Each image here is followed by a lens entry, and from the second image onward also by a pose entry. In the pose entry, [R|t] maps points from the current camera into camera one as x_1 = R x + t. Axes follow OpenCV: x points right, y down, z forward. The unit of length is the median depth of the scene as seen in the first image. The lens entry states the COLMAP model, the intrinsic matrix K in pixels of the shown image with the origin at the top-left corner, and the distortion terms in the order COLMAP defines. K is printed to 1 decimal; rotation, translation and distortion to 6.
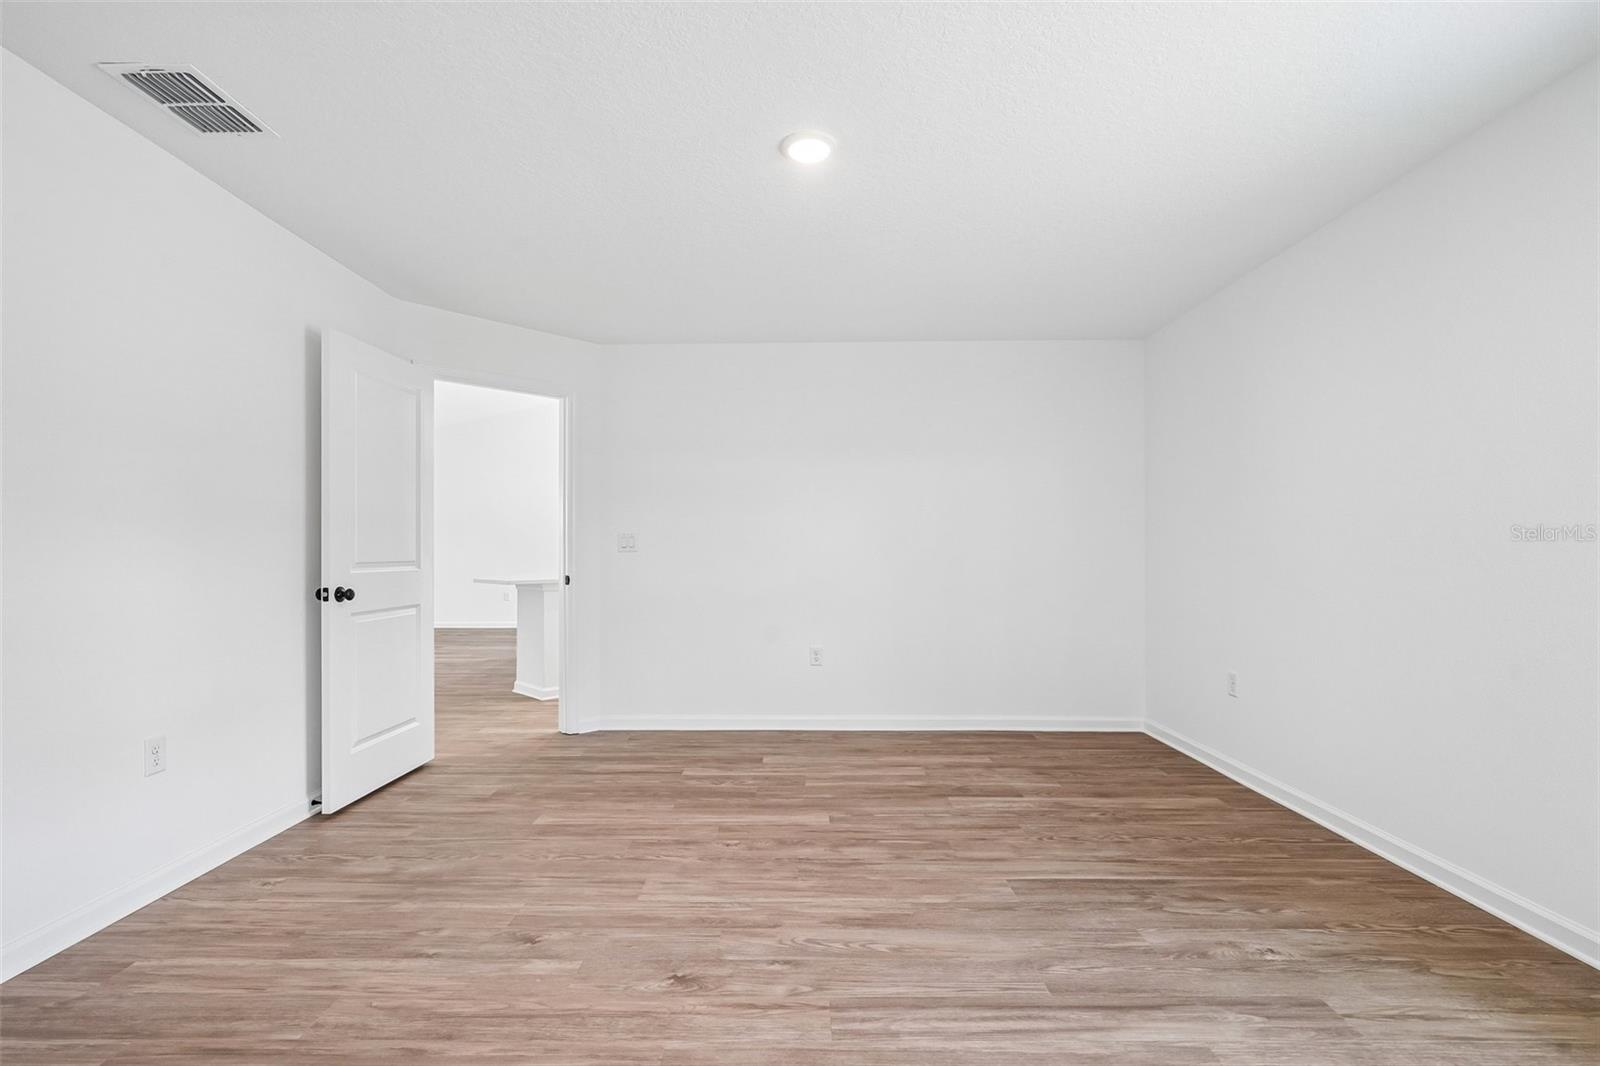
lens RADIAL K [[725.6, 0, 806.1], [0, 725.6, 548.7], [0, 0, 1]] dist [-0.005342, 0.002263]
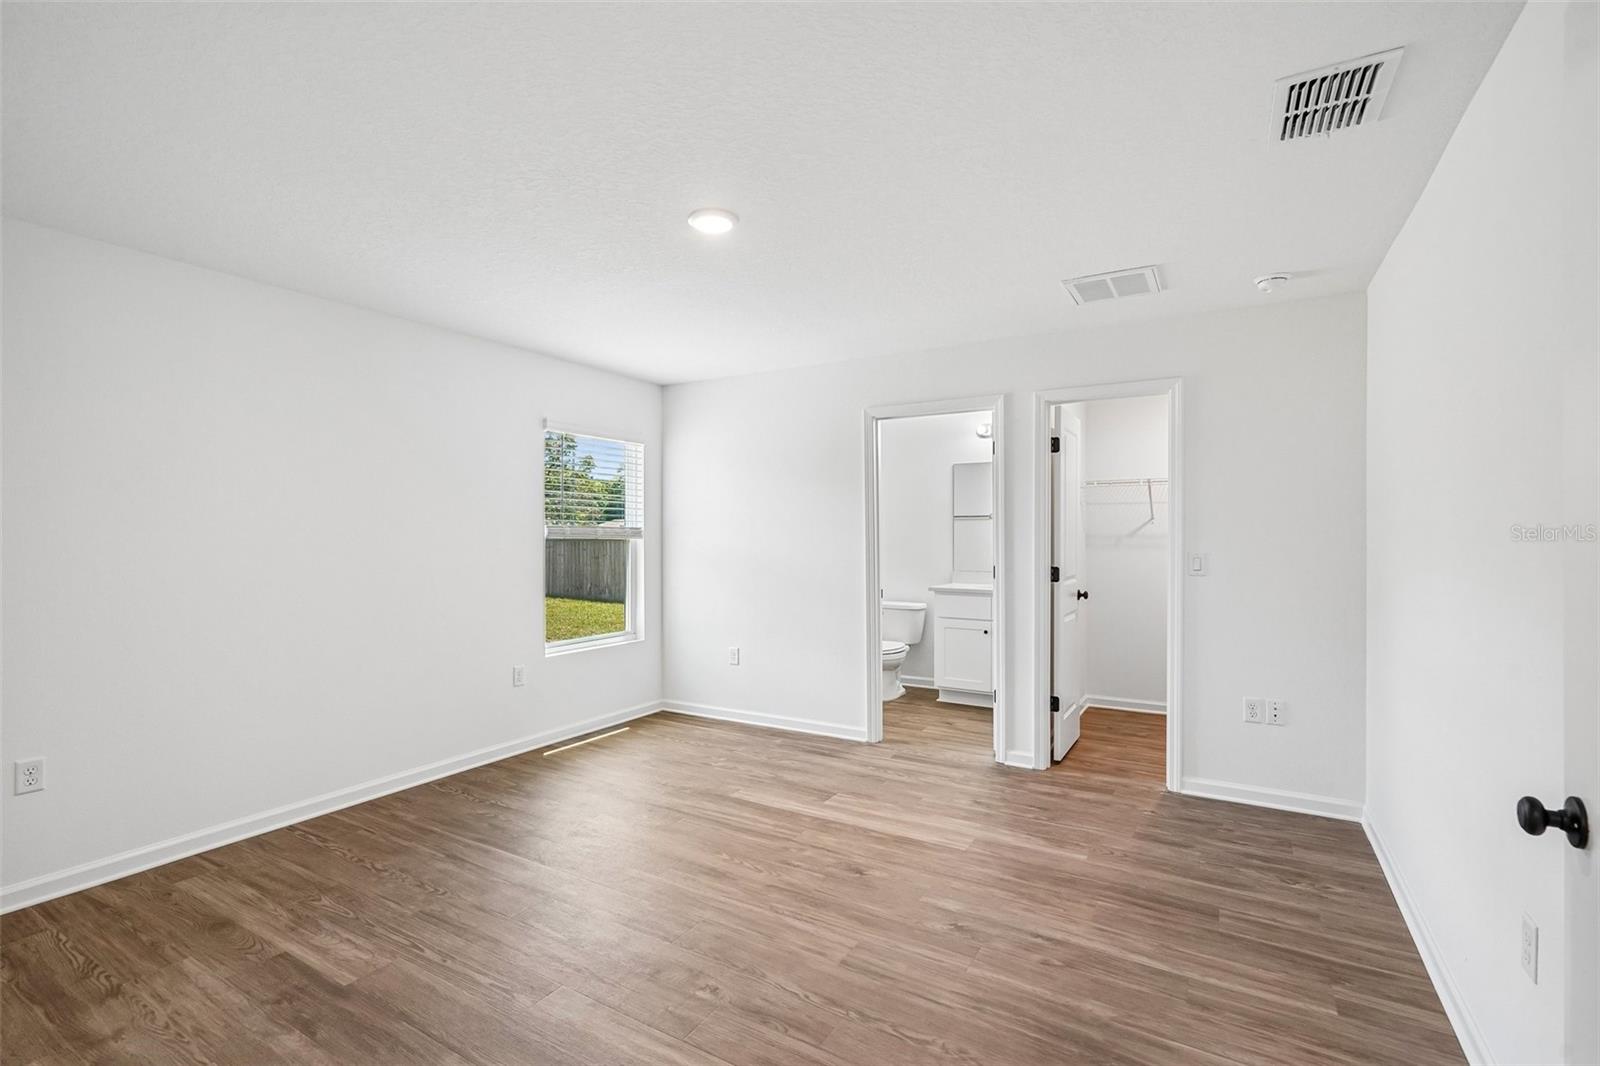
lens RADIAL K [[725.6, 0, 796.9], [0, 725.6, 535.8], [0, 0, 1]] dist [-0.005342, 0.002263]
pose [[-0.852821, 0.001800, 0.522199, -0.680181], [0.000741, 0.999997, -0.002236, -0.076883], [-0.522202, -0.001520, -0.852820, 1.884886]]
